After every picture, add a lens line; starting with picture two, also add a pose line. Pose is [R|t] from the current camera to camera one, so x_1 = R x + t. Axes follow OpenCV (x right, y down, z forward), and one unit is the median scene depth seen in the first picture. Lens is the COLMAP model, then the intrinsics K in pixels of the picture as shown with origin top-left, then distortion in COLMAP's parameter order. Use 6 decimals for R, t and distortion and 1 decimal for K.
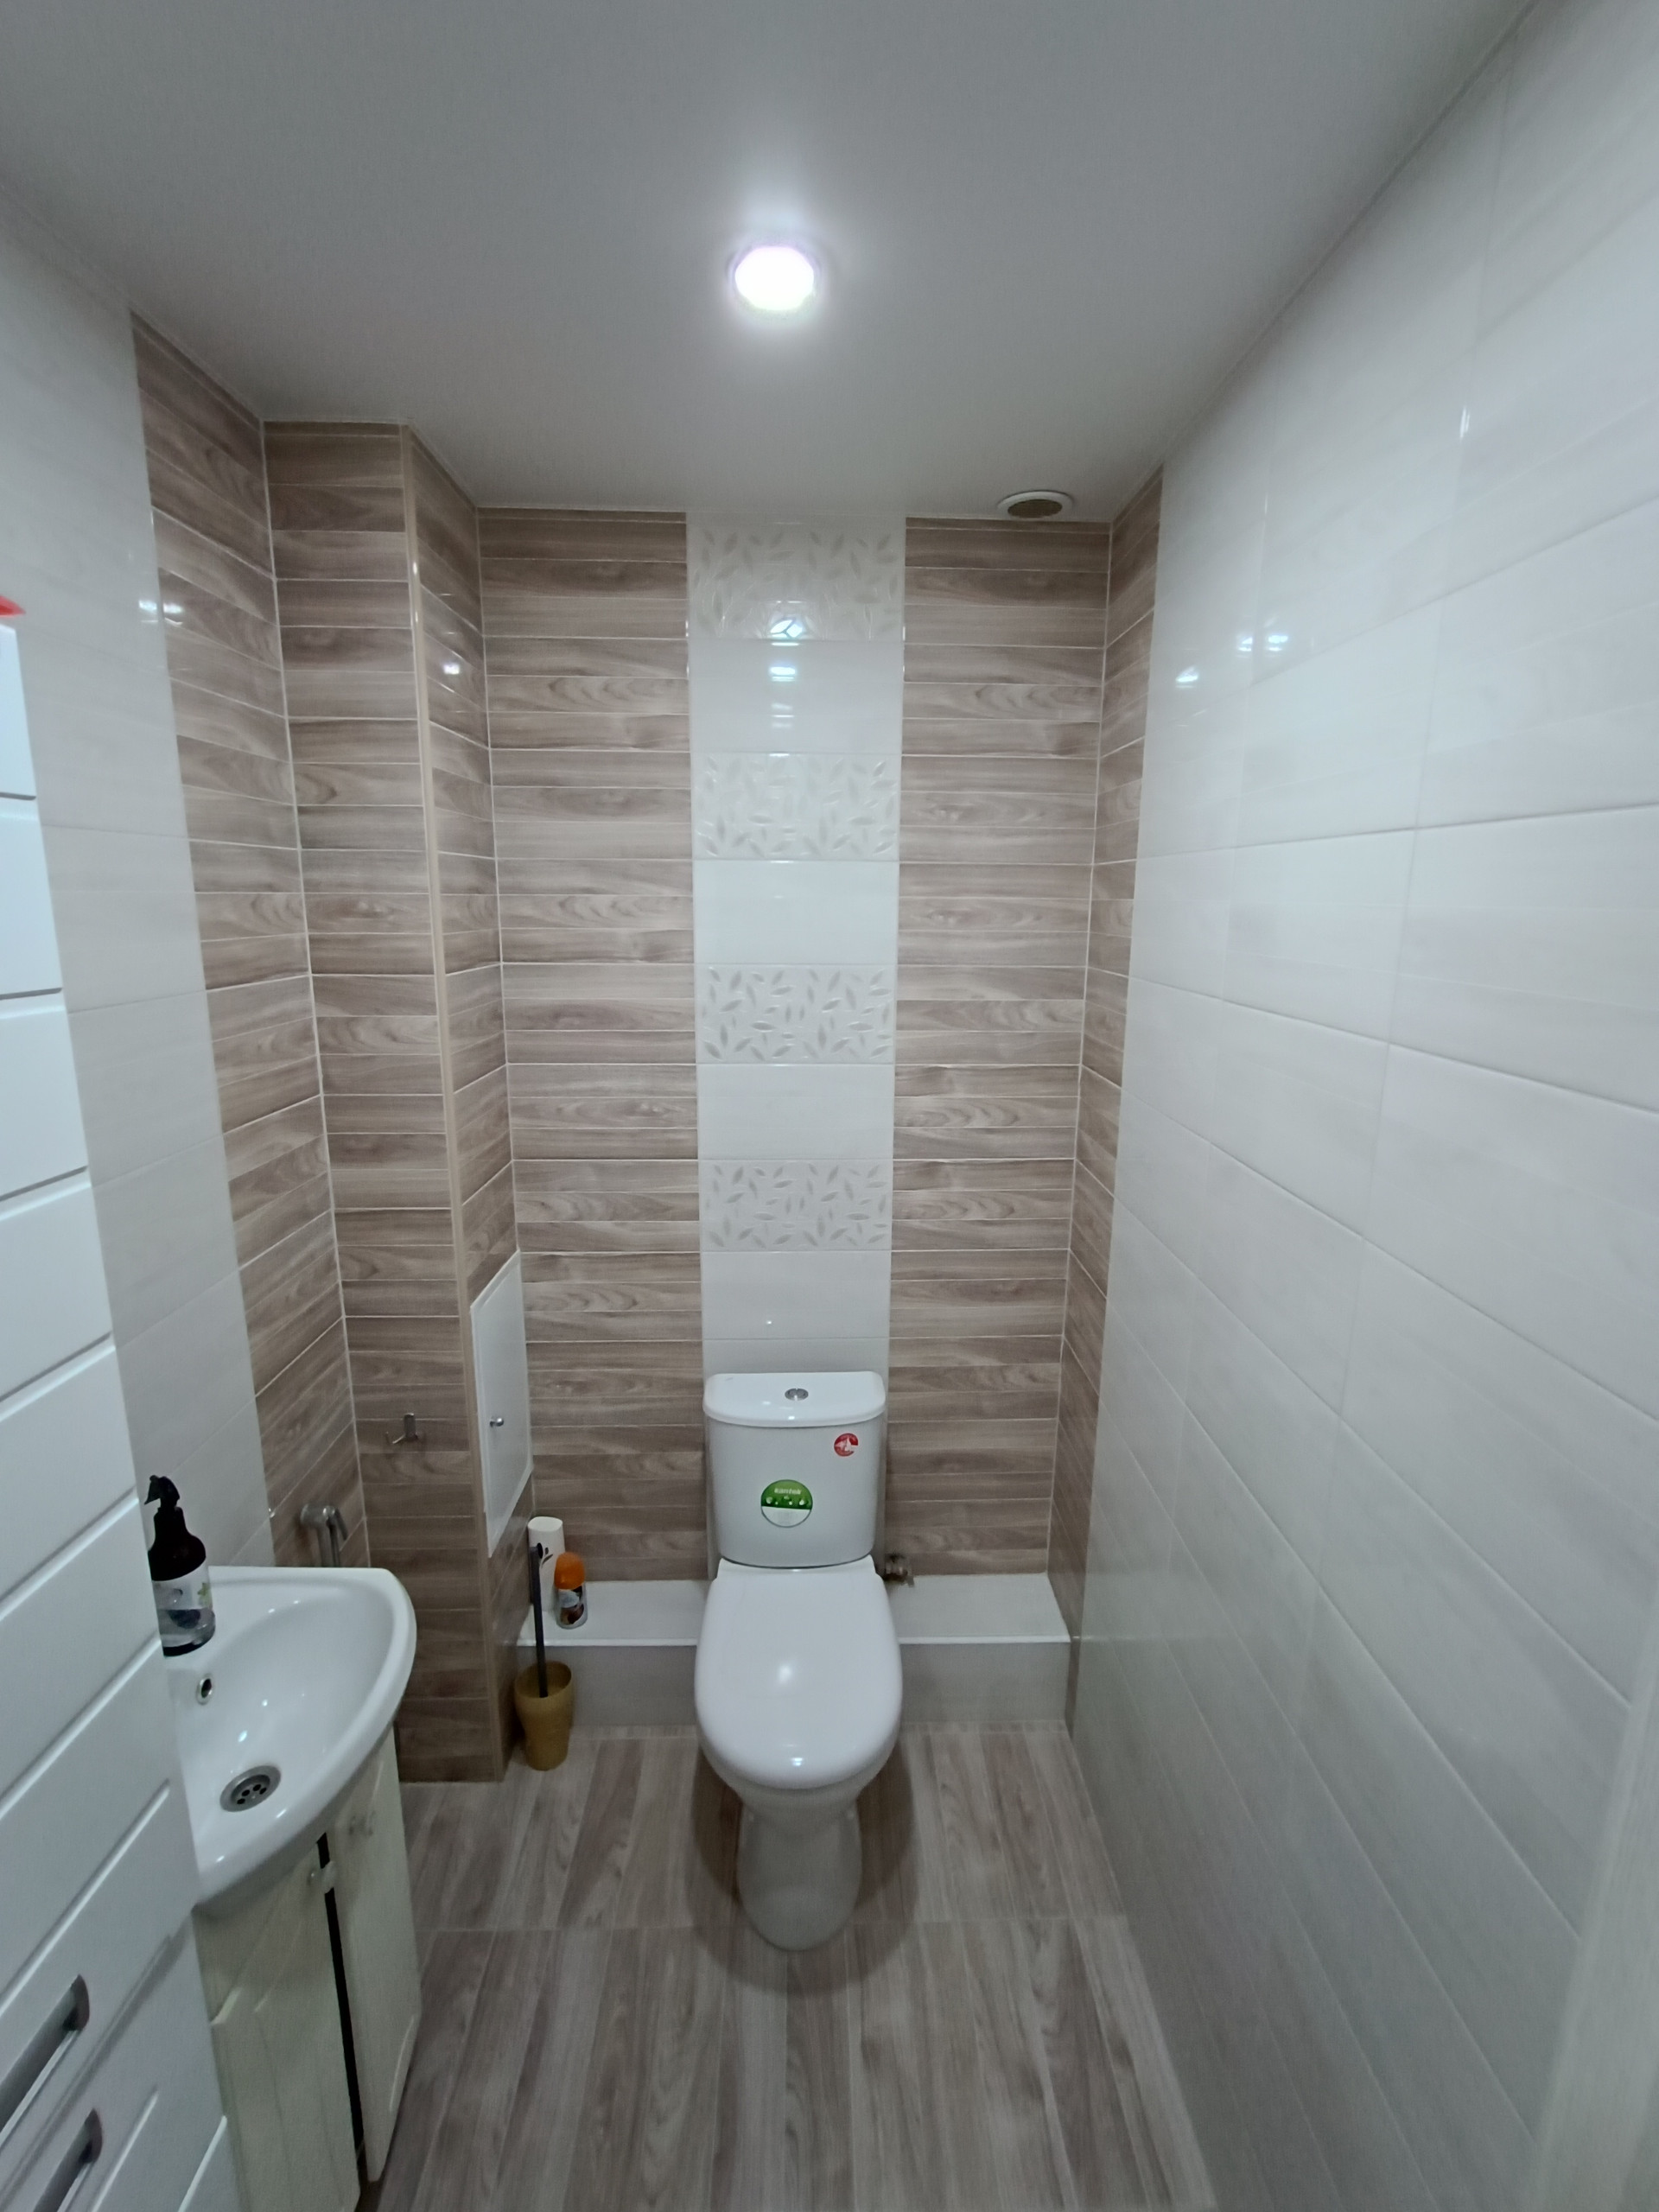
lens RADIAL K [[992.0, 0, 832.7], [0, 992.0, 1106.7], [0, 0, 1]] dist [-0.018023, 0.003619]
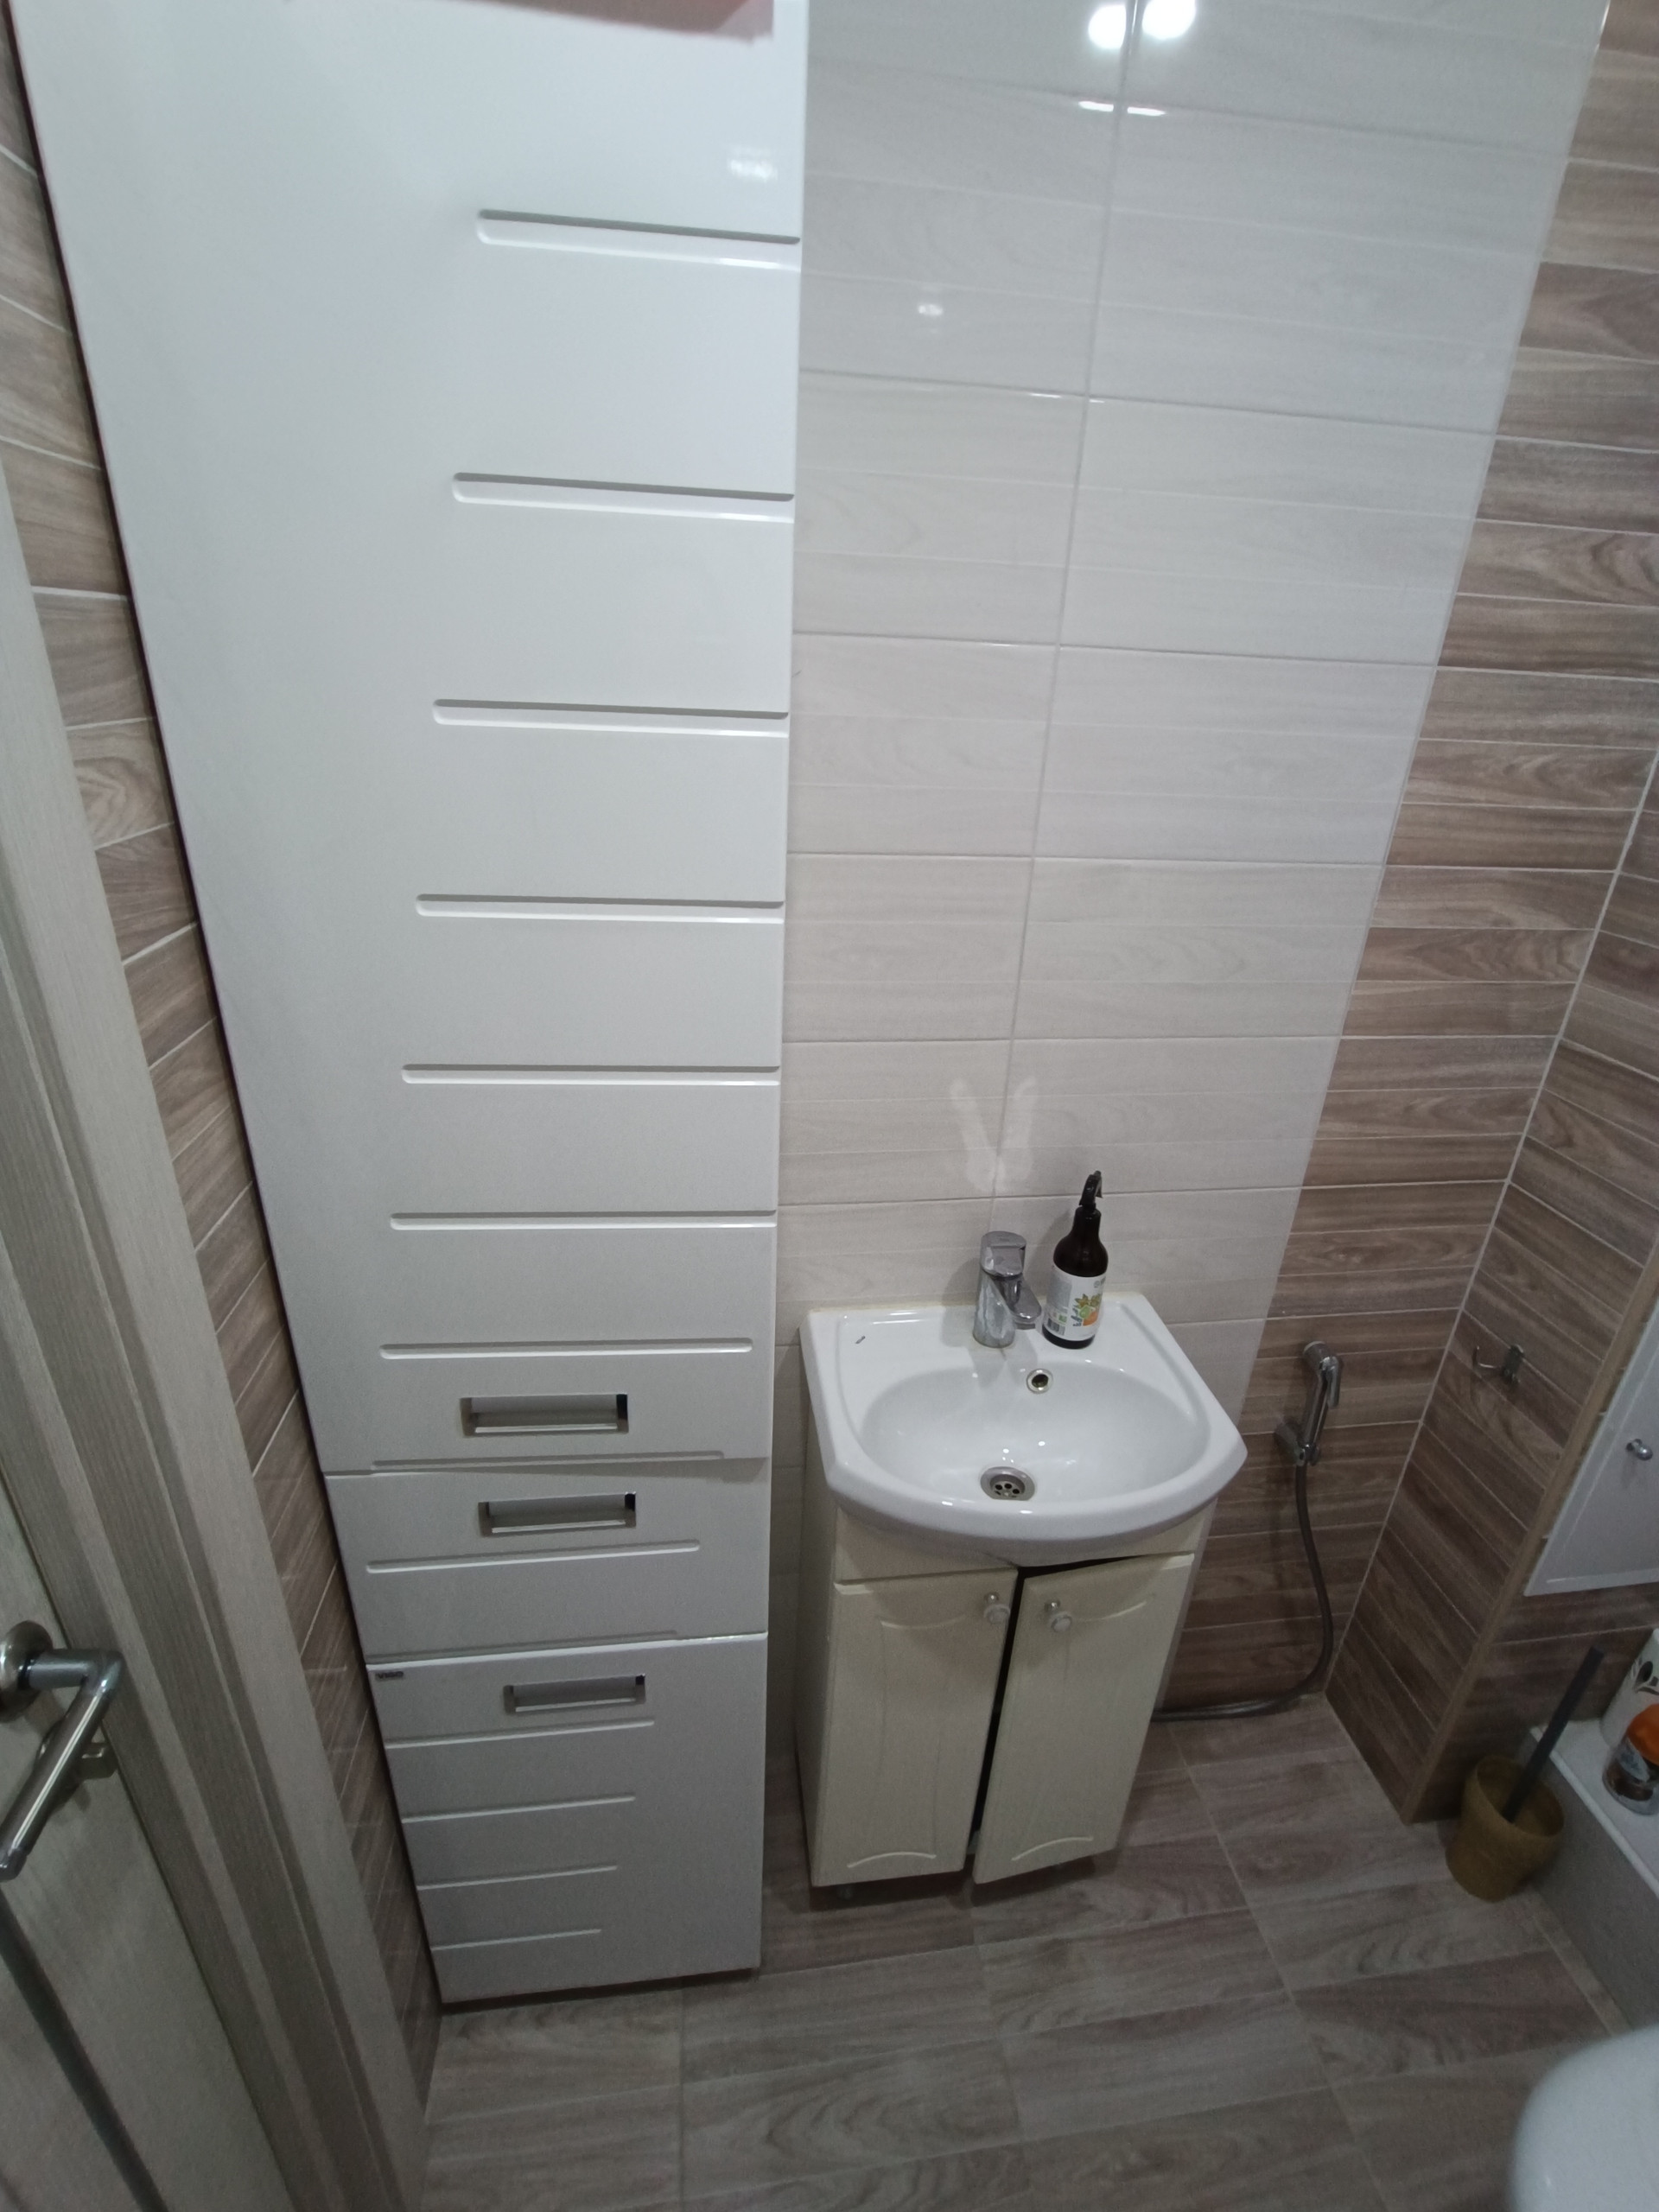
lens RADIAL K [[992.0, 0, 823.5], [0, 992.0, 1109.6], [0, 0, 1]] dist [-0.018023, 0.003619]
pose [[0.106992, 0.399342, -0.910537, 0.099849], [-0.239585, 0.899164, 0.366201, 0.018153], [0.964962, 0.178970, 0.191880, 0.366165]]
